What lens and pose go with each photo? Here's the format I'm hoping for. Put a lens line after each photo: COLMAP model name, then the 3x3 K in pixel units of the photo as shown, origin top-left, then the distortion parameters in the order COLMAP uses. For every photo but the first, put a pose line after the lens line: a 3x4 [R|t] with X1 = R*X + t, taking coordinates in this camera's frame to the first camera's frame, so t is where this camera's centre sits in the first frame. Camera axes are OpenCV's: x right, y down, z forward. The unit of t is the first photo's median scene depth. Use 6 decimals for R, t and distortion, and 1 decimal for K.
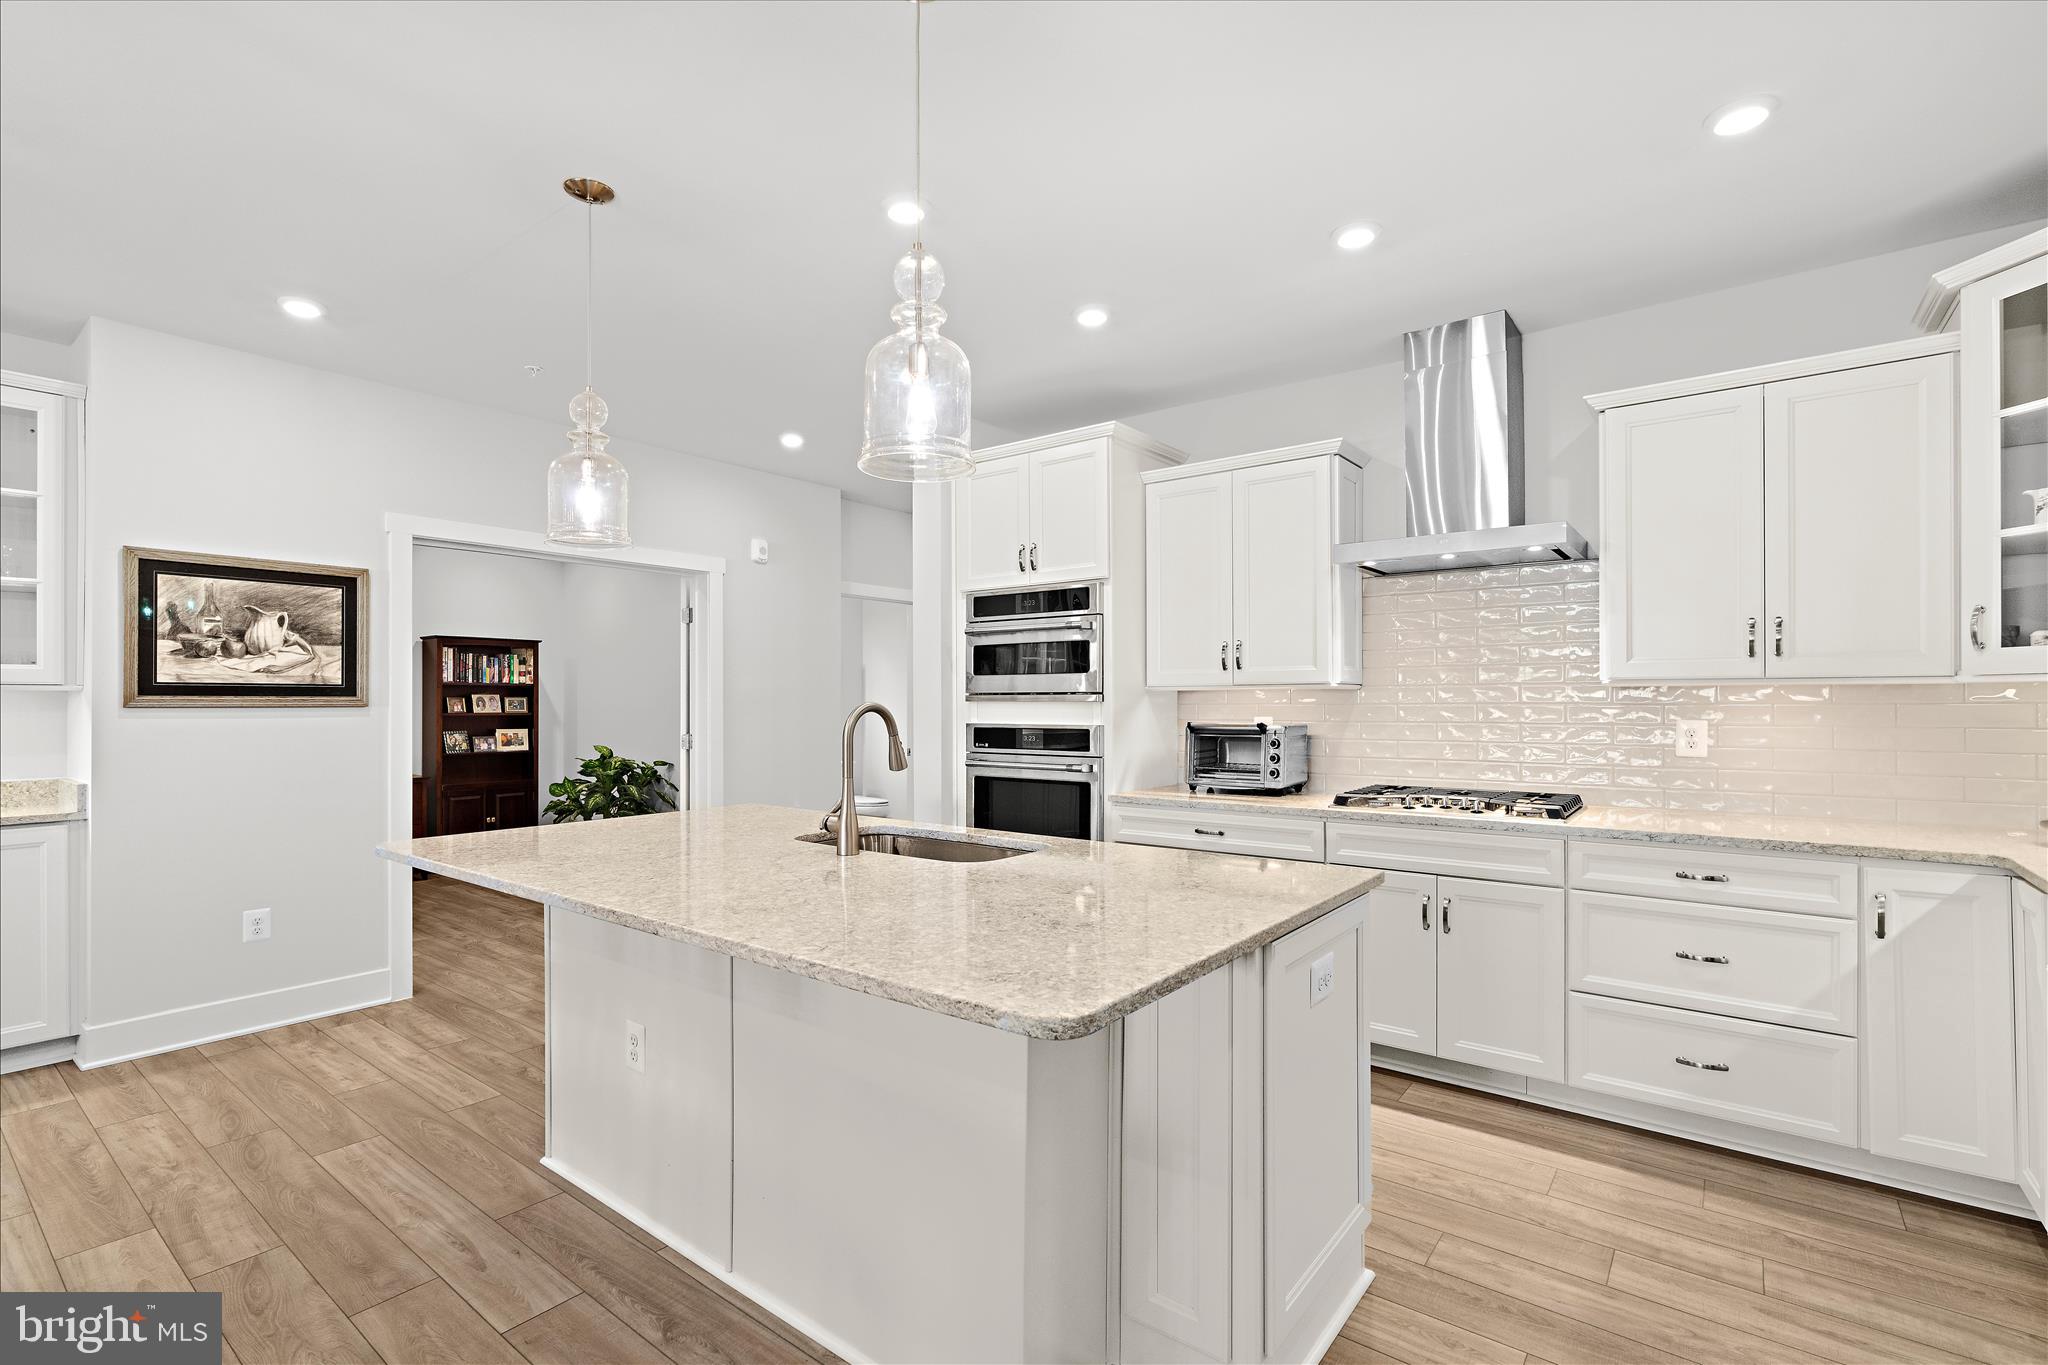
lens RADIAL K [[937.2, 0, 1030.4], [0, 937.2, 701.1], [0, 0, 1]] dist [-0.012768, 0.003884]
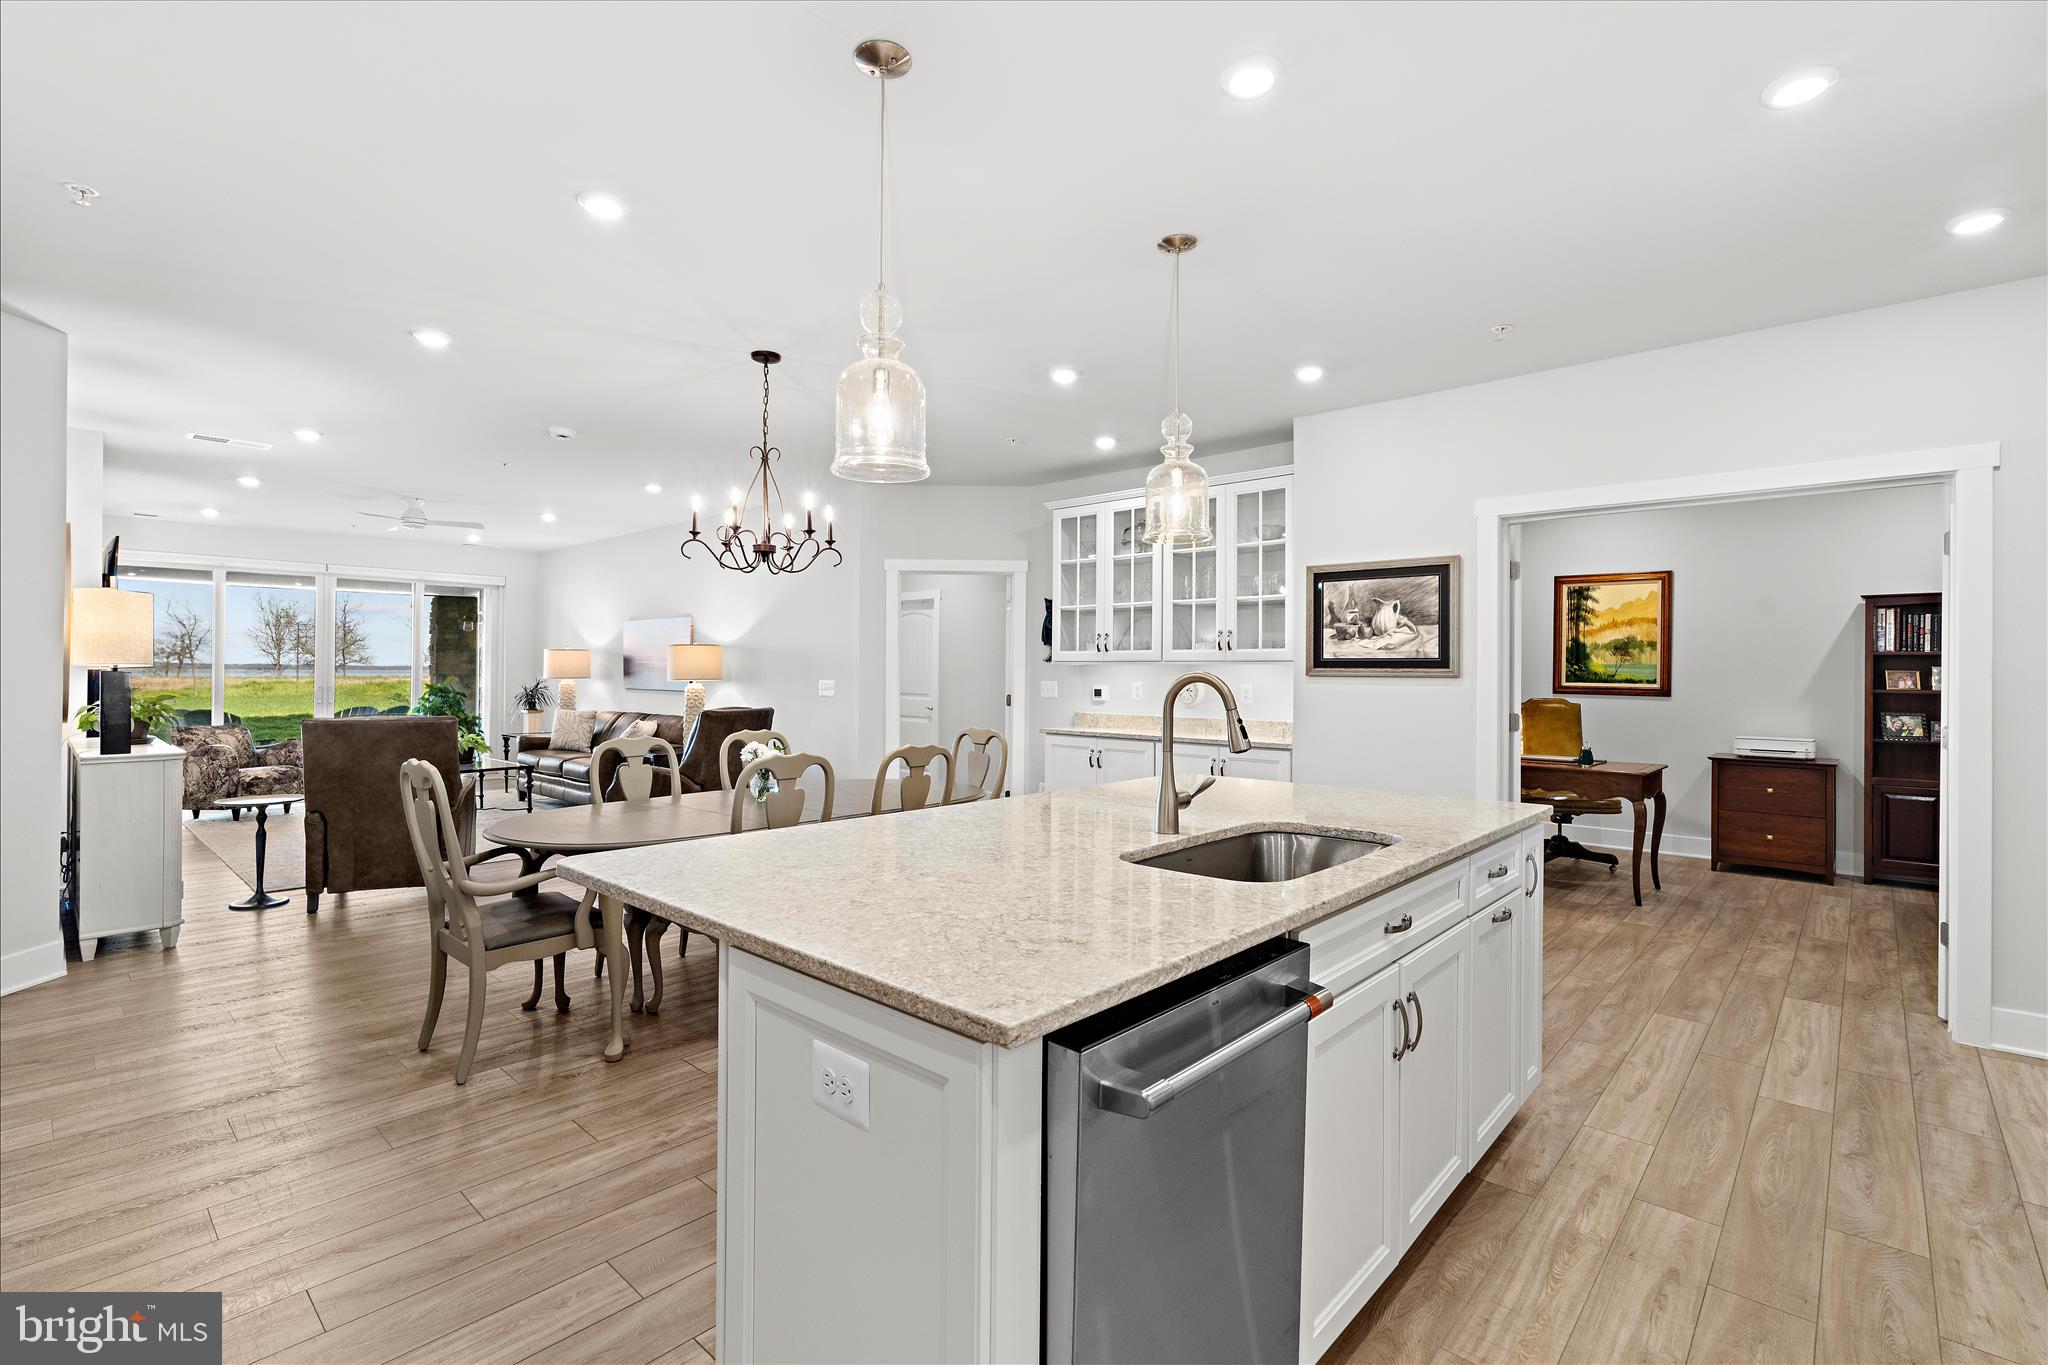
lens RADIAL K [[937.2, 0, 1005.6], [0, 937.2, 665.8], [0, 0, 1]] dist [-0.012768, 0.003884]
pose [[-0.104667, -0.005042, -0.994495, 0.480882], [-0.006433, 0.999970, -0.004393, 0.000403], [0.994487, 0.005938, -0.104696, 0.596864]]
